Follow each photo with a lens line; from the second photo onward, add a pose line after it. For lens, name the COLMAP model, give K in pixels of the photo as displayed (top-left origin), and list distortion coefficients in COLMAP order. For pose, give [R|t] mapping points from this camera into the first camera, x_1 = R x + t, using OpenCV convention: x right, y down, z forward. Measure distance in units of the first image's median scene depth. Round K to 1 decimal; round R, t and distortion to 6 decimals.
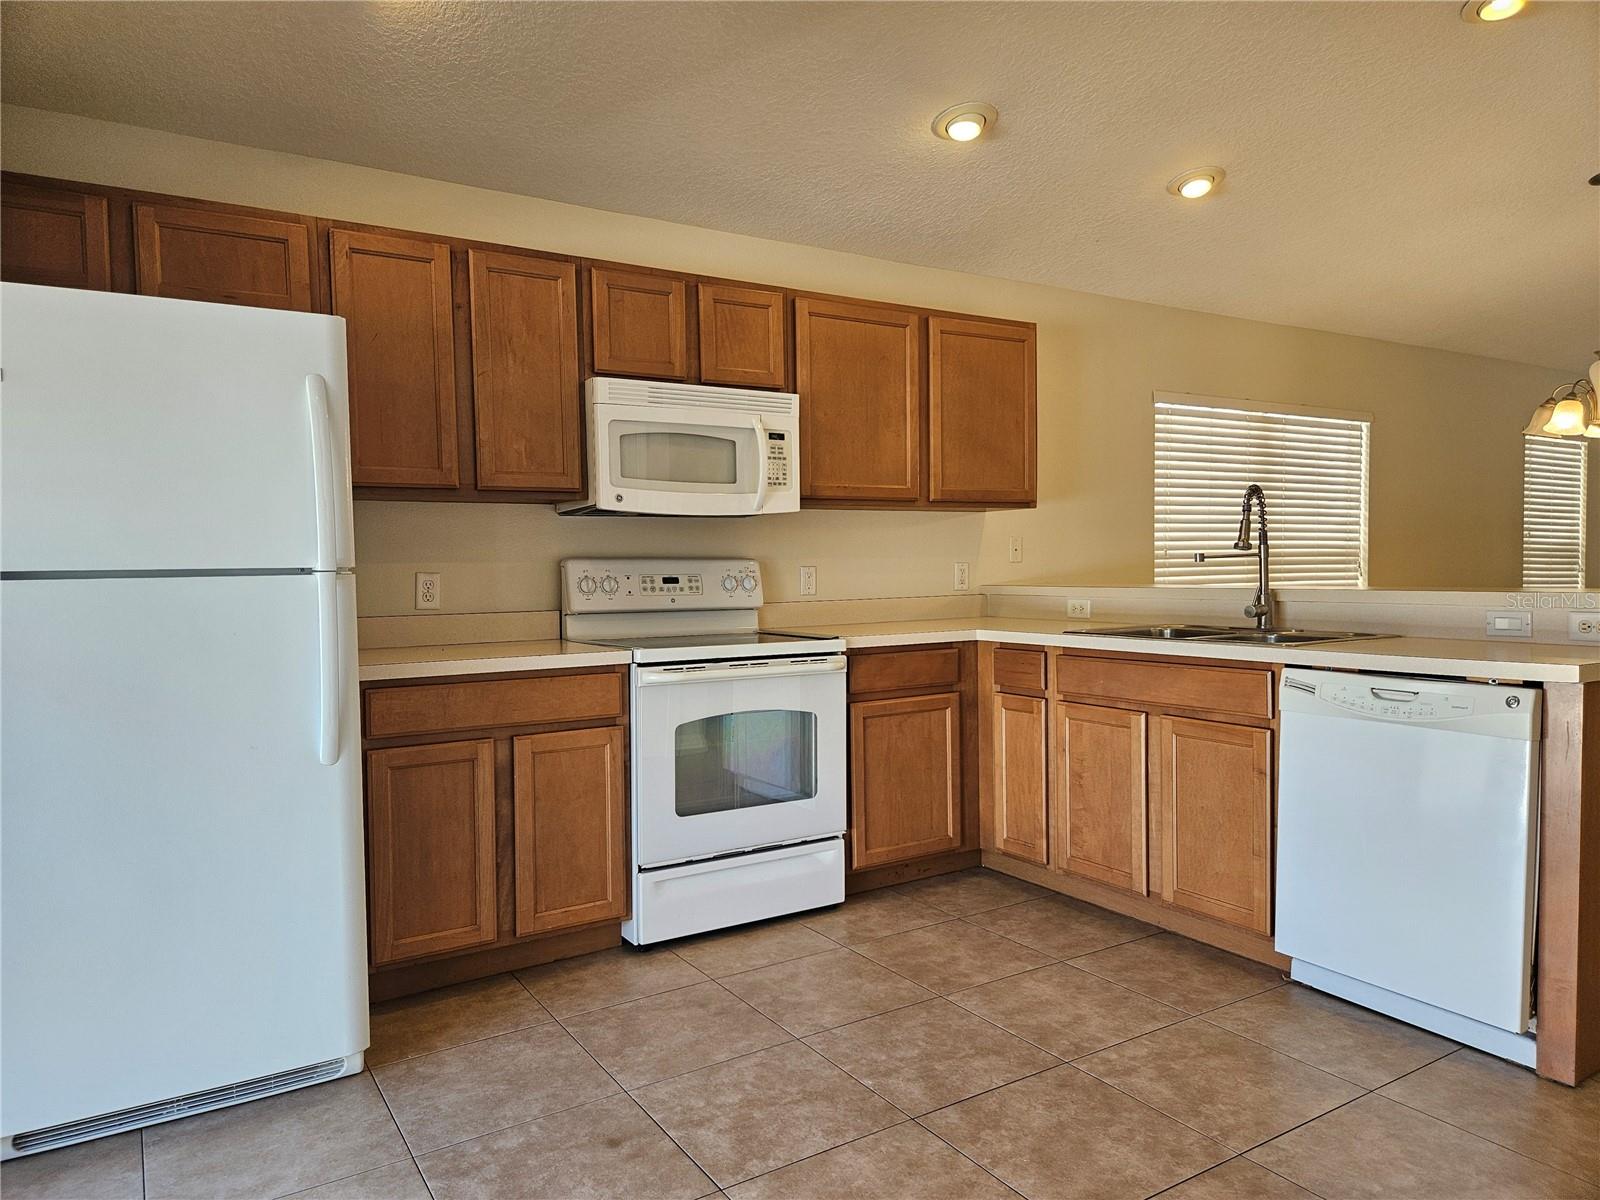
lens RADIAL K [[1068.2, 0, 807.0], [0, 1068.2, 604.5], [0, 0, 1]] dist [0.070598, -0.057320]
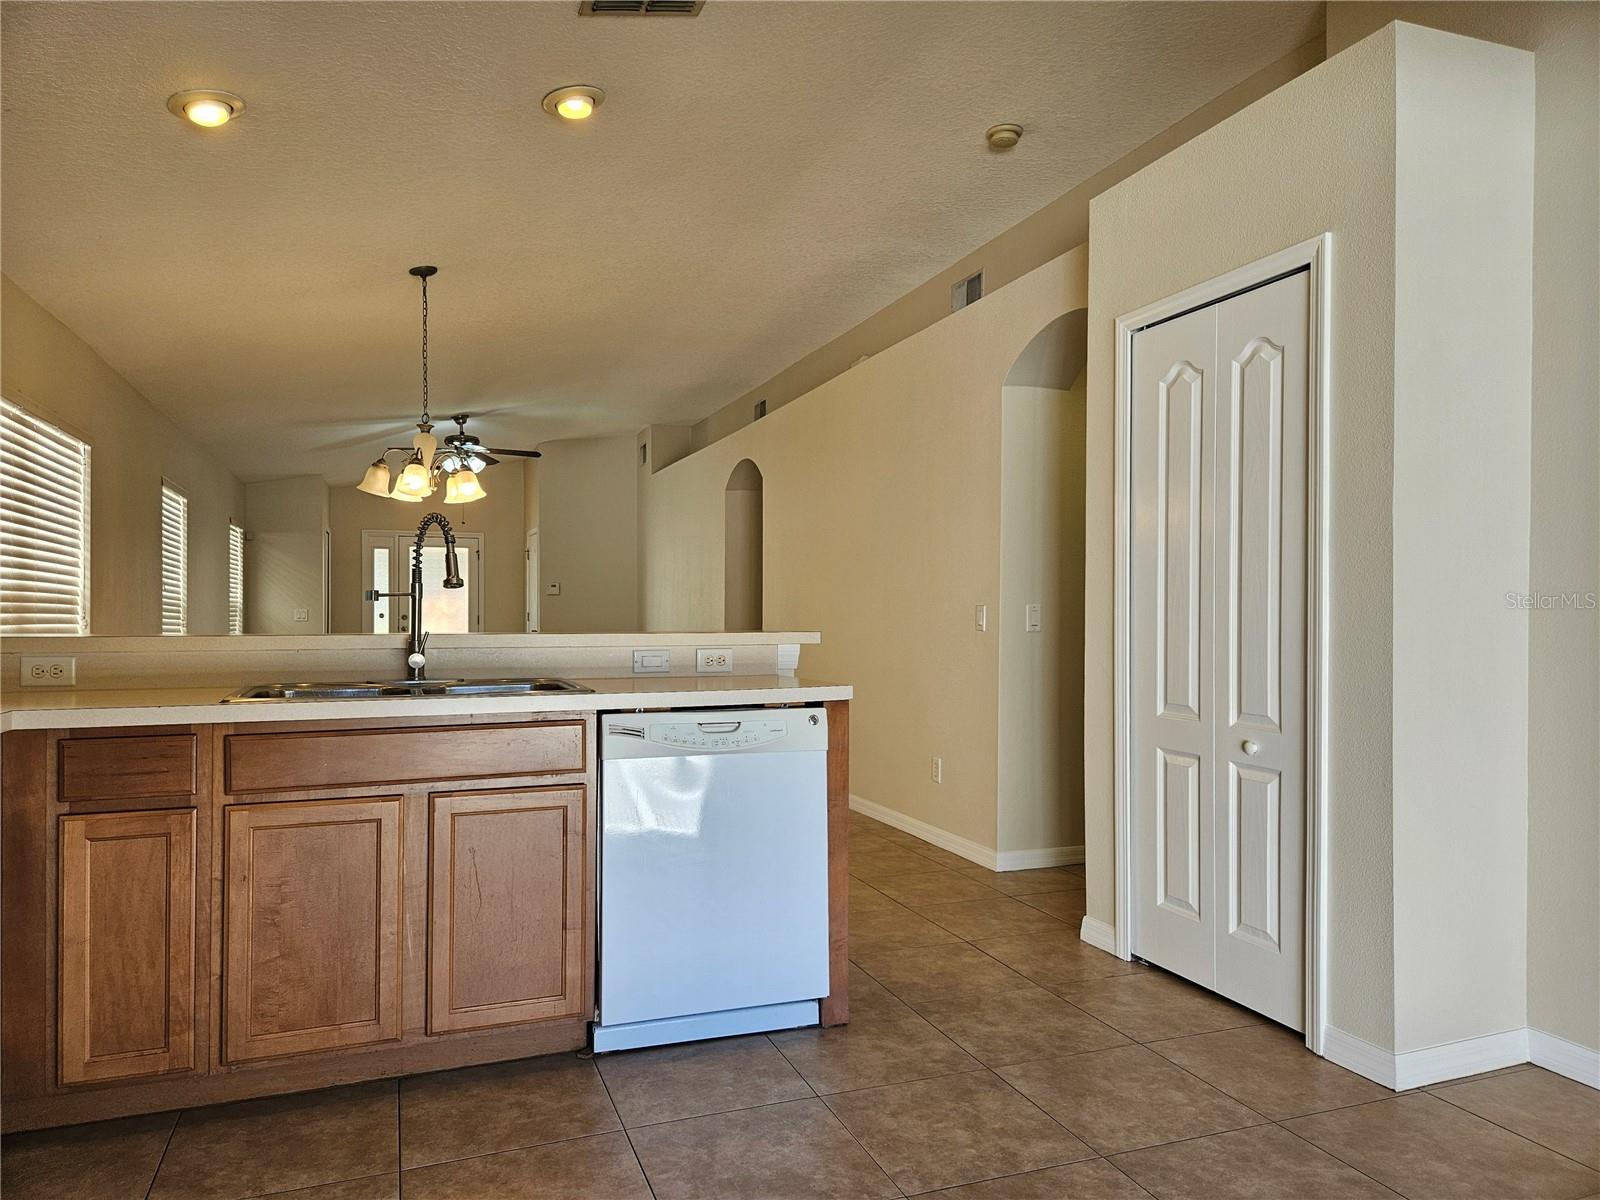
lens RADIAL K [[1068.2, 0, 801.9], [0, 1068.2, 604.0], [0, 0, 1]] dist [0.070598, -0.057320]
pose [[0.200691, 0.023751, 0.979367, -0.369427], [0.032792, 0.998983, -0.030946, -0.002008], [-0.979106, 0.038326, 0.199708, 0.543802]]
